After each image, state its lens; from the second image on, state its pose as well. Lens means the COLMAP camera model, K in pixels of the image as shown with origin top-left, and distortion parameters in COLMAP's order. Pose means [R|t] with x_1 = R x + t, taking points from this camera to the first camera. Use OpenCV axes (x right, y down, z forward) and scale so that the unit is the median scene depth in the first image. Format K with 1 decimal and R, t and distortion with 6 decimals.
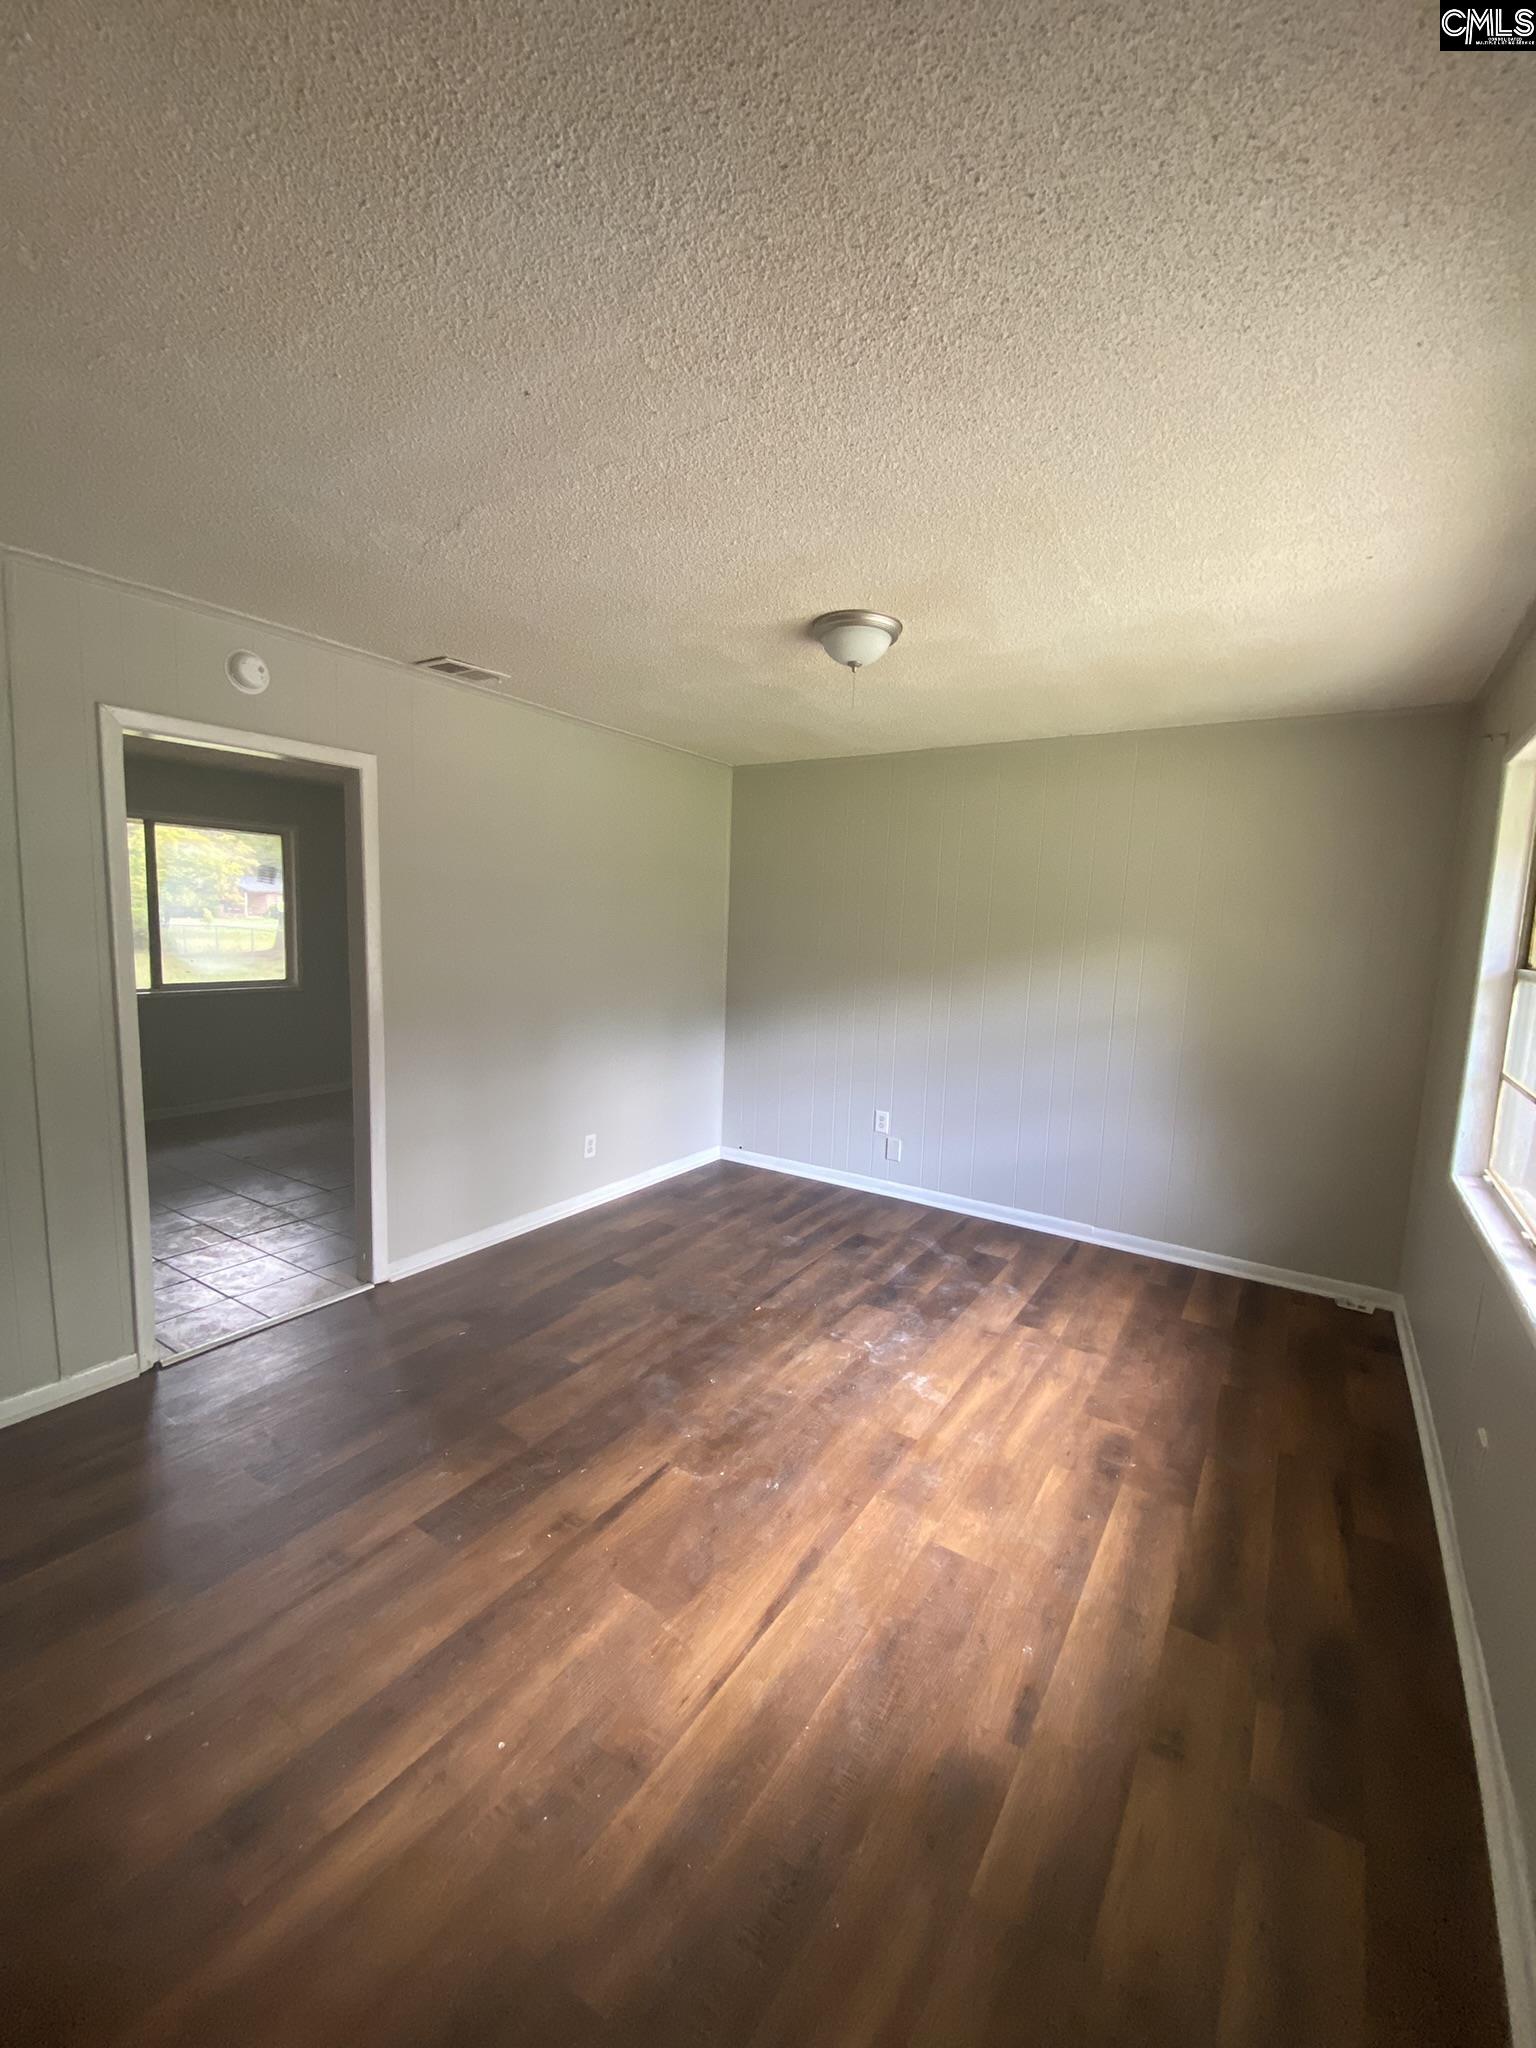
lens RADIAL K [[840.3, 0, 771.0], [0, 840.3, 1024.2], [0, 0, 1]] dist [-0.021776, -0.001794]
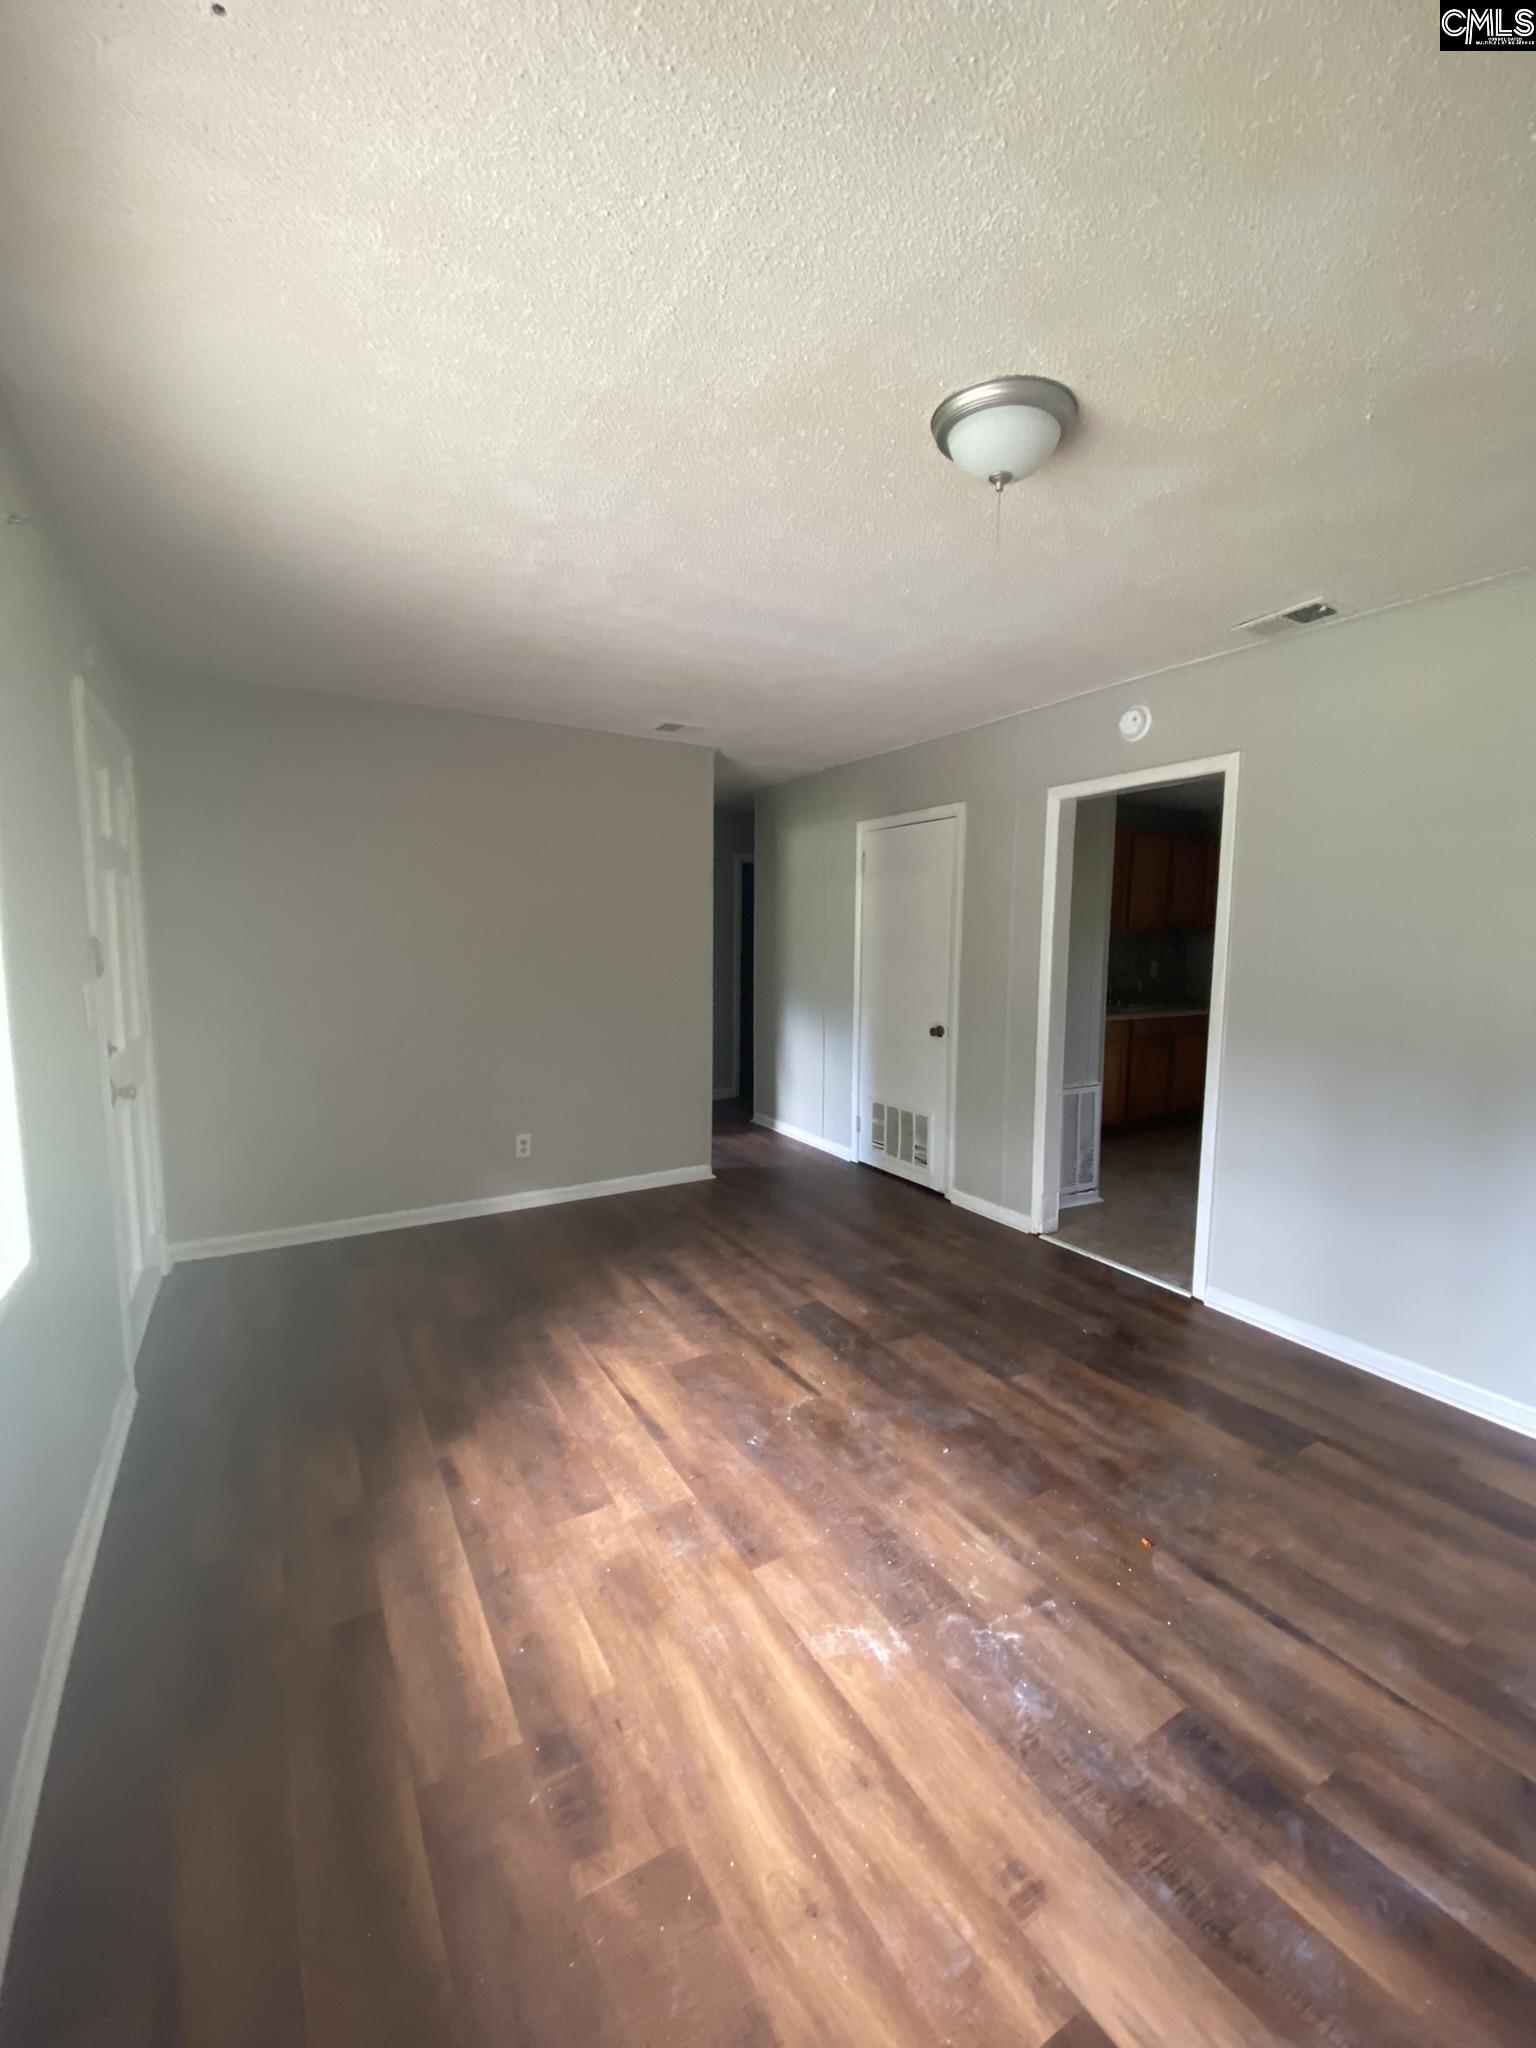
lens RADIAL K [[840.3, 0, 775.0], [0, 840.3, 1005.7], [0, 0, 1]] dist [-0.021776, -0.001794]
pose [[-0.441223, 0.051029, -0.895946, 0.830102], [-0.142499, 0.981731, 0.126091, -0.105411], [0.886012, 0.183306, -0.425890, 1.268136]]
